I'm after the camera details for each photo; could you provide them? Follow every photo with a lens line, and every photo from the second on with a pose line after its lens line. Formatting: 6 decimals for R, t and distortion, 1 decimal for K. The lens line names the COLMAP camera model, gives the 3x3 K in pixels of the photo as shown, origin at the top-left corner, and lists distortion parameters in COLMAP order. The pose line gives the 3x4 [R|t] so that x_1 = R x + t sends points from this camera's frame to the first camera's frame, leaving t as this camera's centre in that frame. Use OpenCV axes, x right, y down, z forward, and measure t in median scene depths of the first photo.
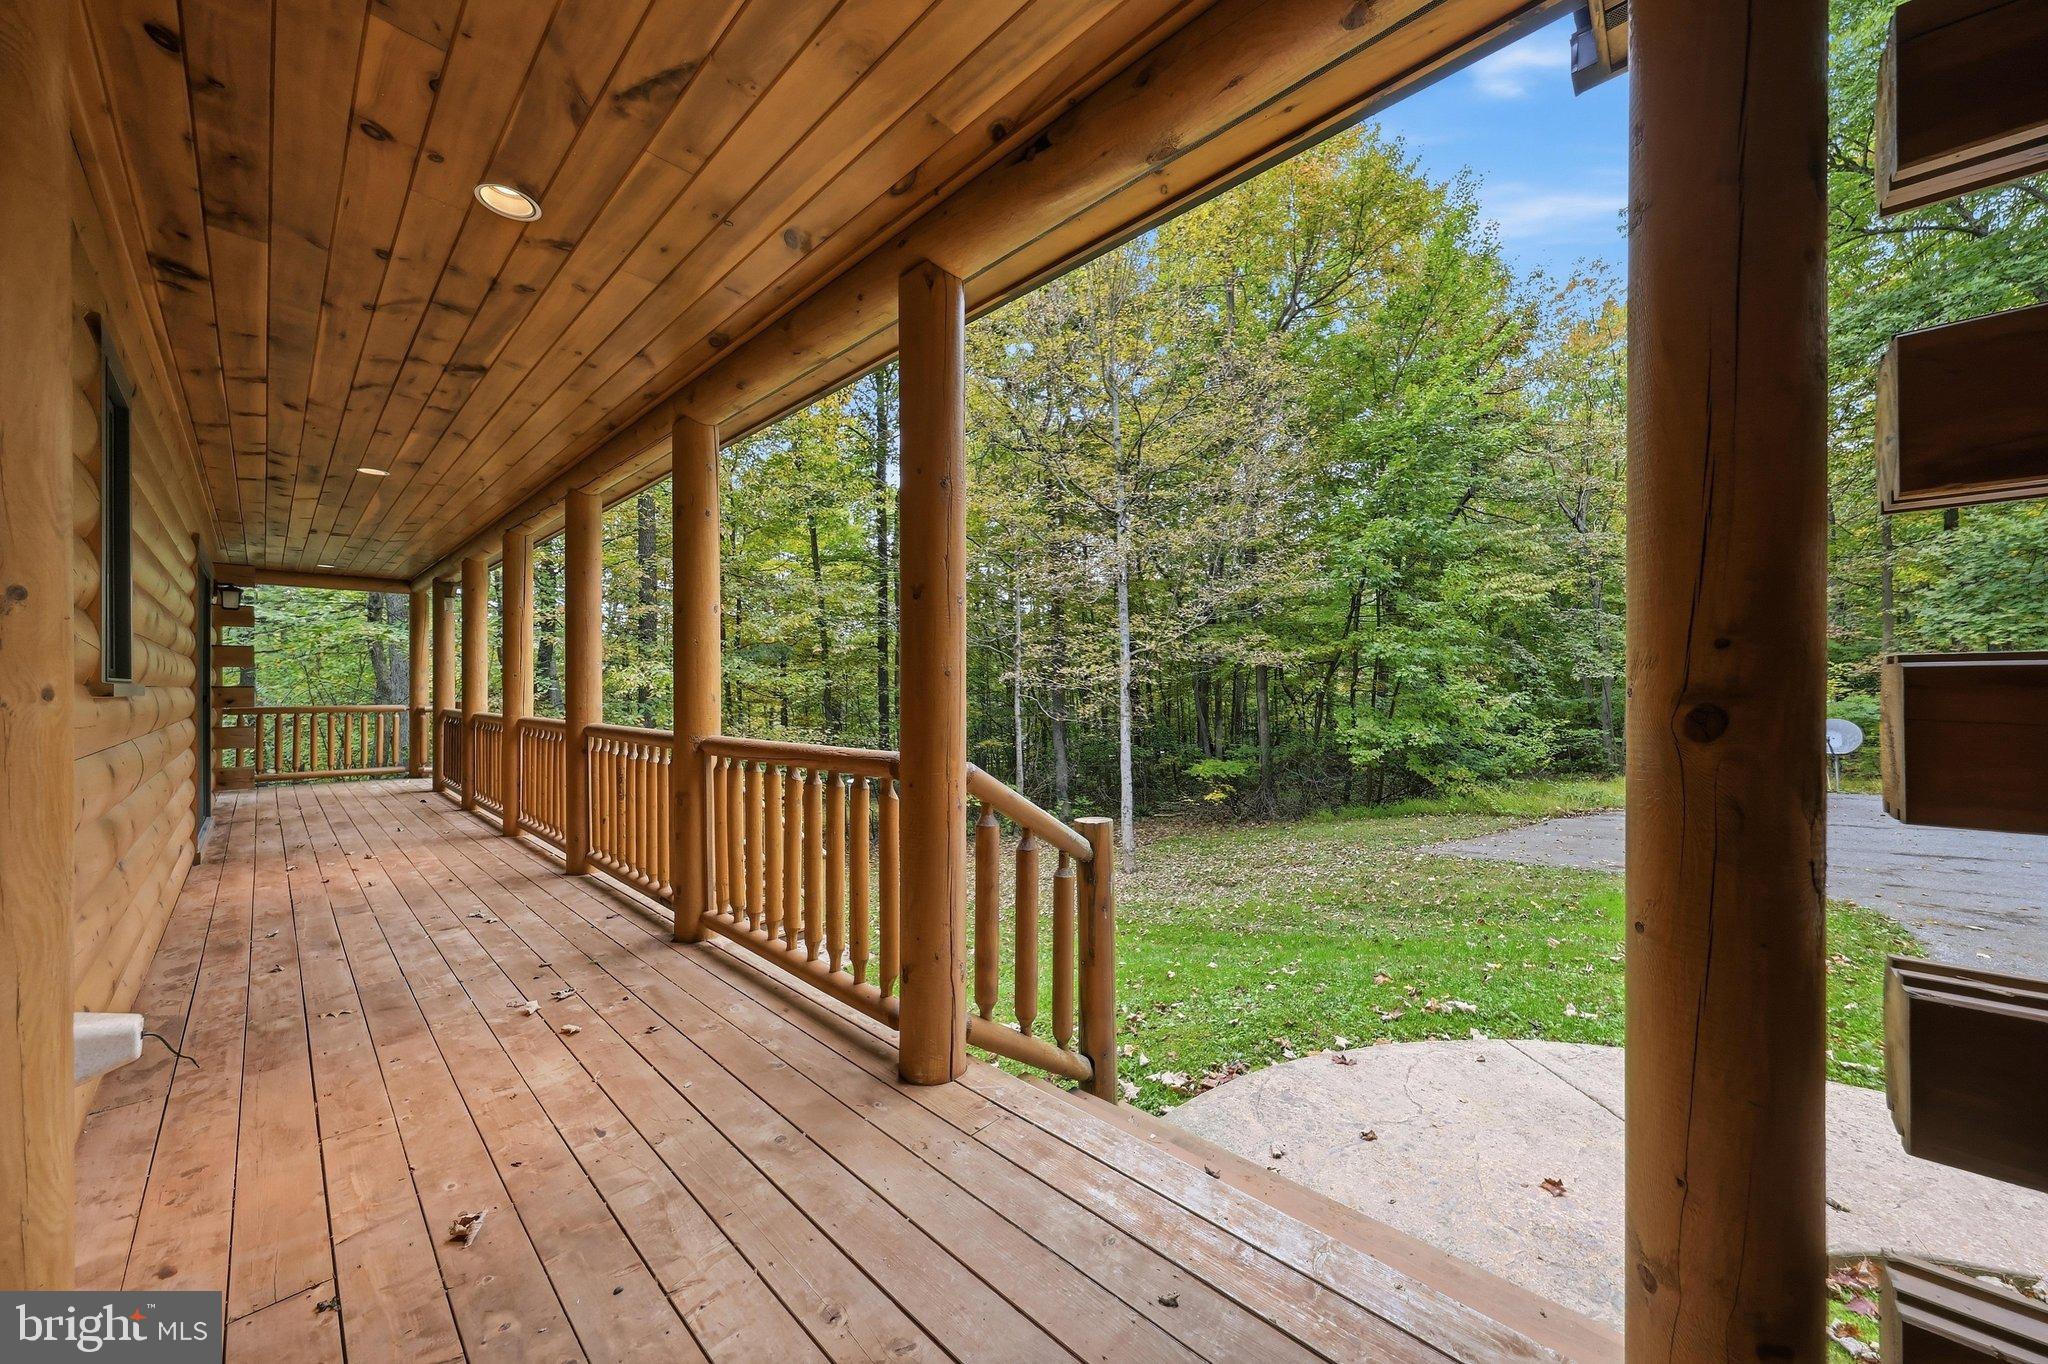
lens RADIAL K [[710.0, 0, 1024.7], [0, 710.0, 683.5], [0, 0, 1]] dist [-0.003726, -0.000091]
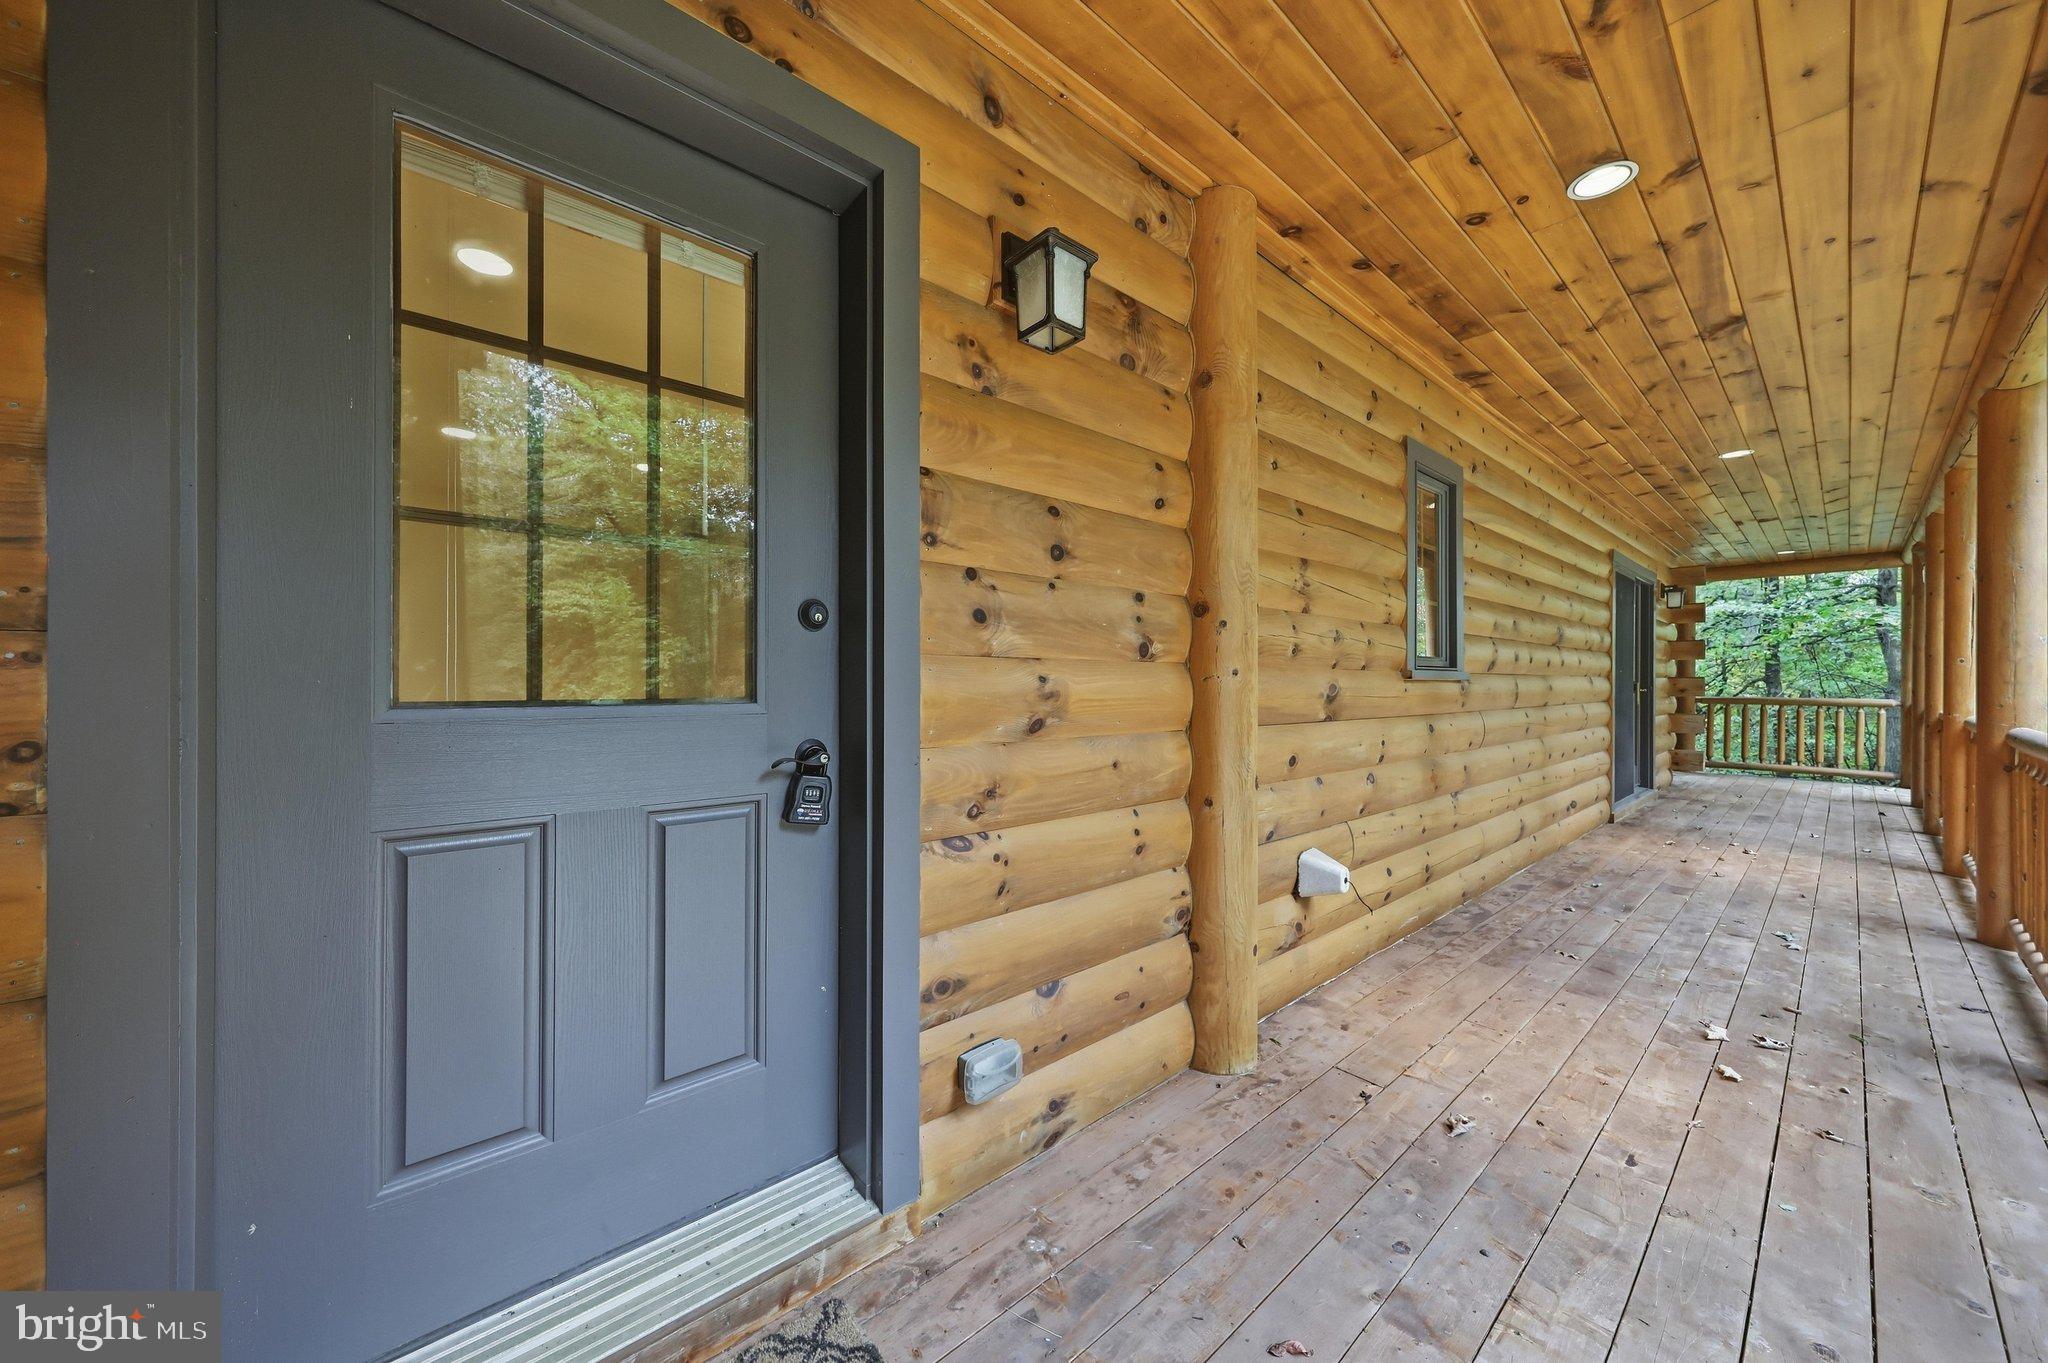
lens RADIAL K [[710.0, 0, 1023.8], [0, 710.0, 681.7], [0, 0, 1]] dist [-0.003726, -0.000091]
pose [[-0.105608, 0.003980, -0.994400, 0.289013], [0.002807, 0.999989, 0.003704, 0.013313], [0.994404, -0.002400, -0.105618, 0.251172]]
